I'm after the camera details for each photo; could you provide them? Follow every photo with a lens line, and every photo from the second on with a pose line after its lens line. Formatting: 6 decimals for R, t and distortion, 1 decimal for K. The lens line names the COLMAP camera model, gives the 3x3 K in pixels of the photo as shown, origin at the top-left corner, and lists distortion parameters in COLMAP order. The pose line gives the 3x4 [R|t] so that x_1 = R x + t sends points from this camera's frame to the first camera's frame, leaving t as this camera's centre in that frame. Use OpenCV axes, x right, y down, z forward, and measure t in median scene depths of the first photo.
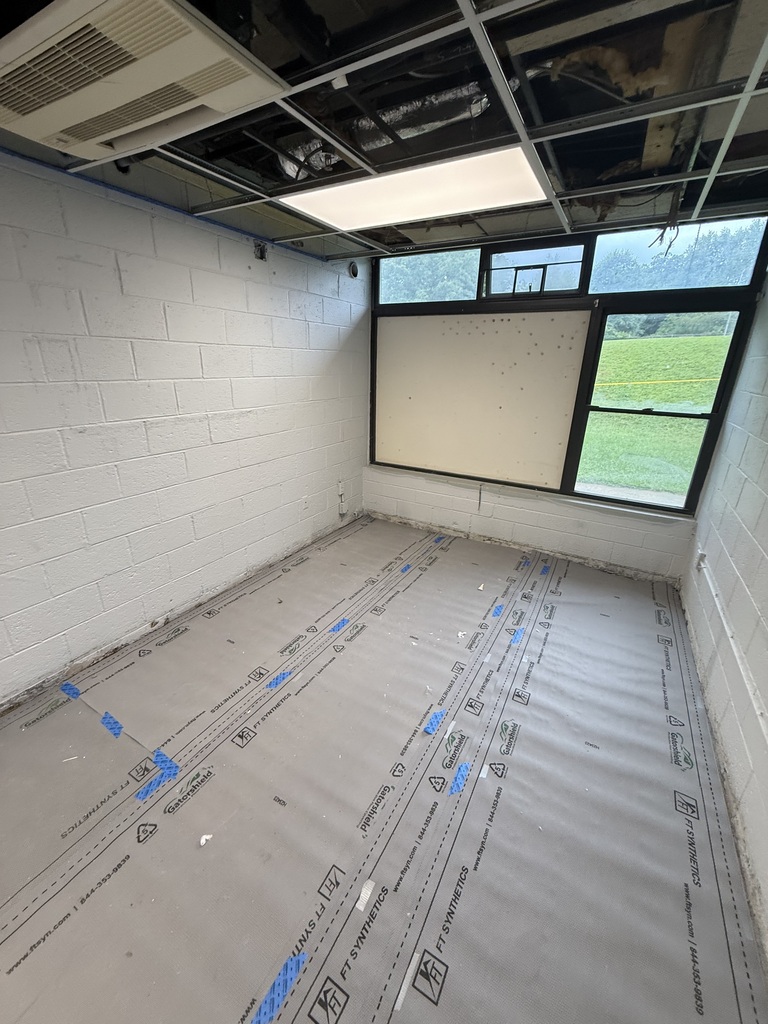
lens RADIAL K [[412.3, 0, 381.1], [0, 412.3, 513.1], [0, 0, 1]] dist [0.004231, 0.001075]
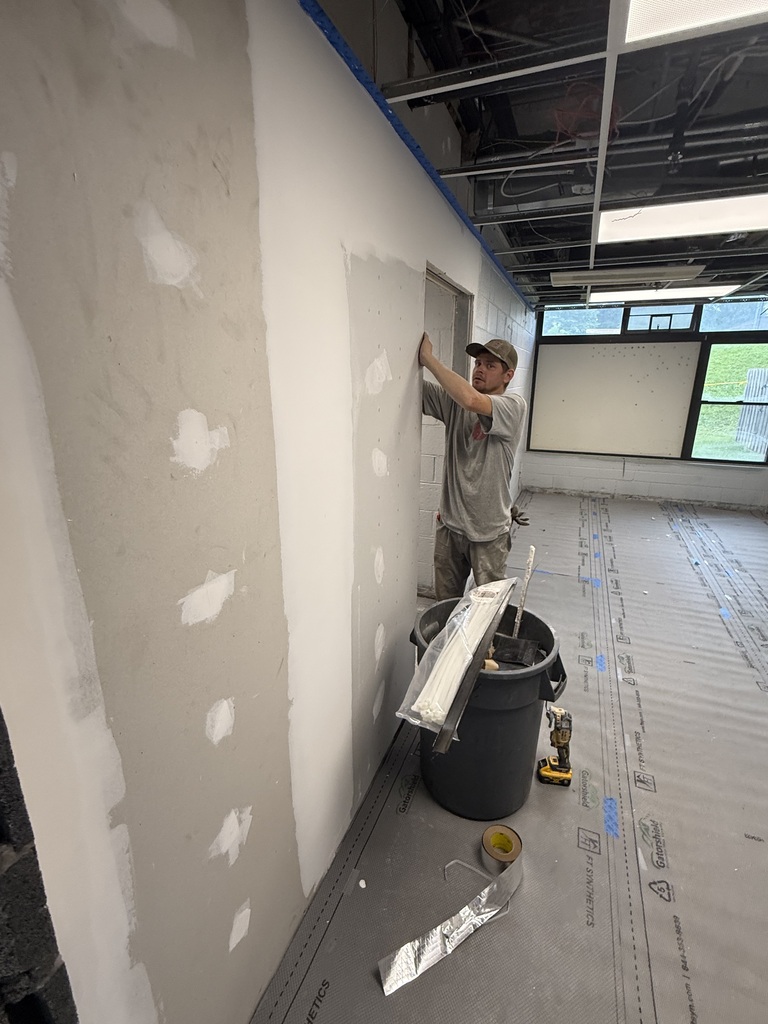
lens RADIAL K [[466.9, 0, 381.1], [0, 466.9, 515.5], [0, 0, 1]] dist [-0.003555, -0.000319]
pose [[0.991861, -0.056701, 0.114000, -0.932084], [0.063103, 0.996580, -0.053354, 0.191906], [-0.110585, 0.060114, 0.992047, -0.592954]]
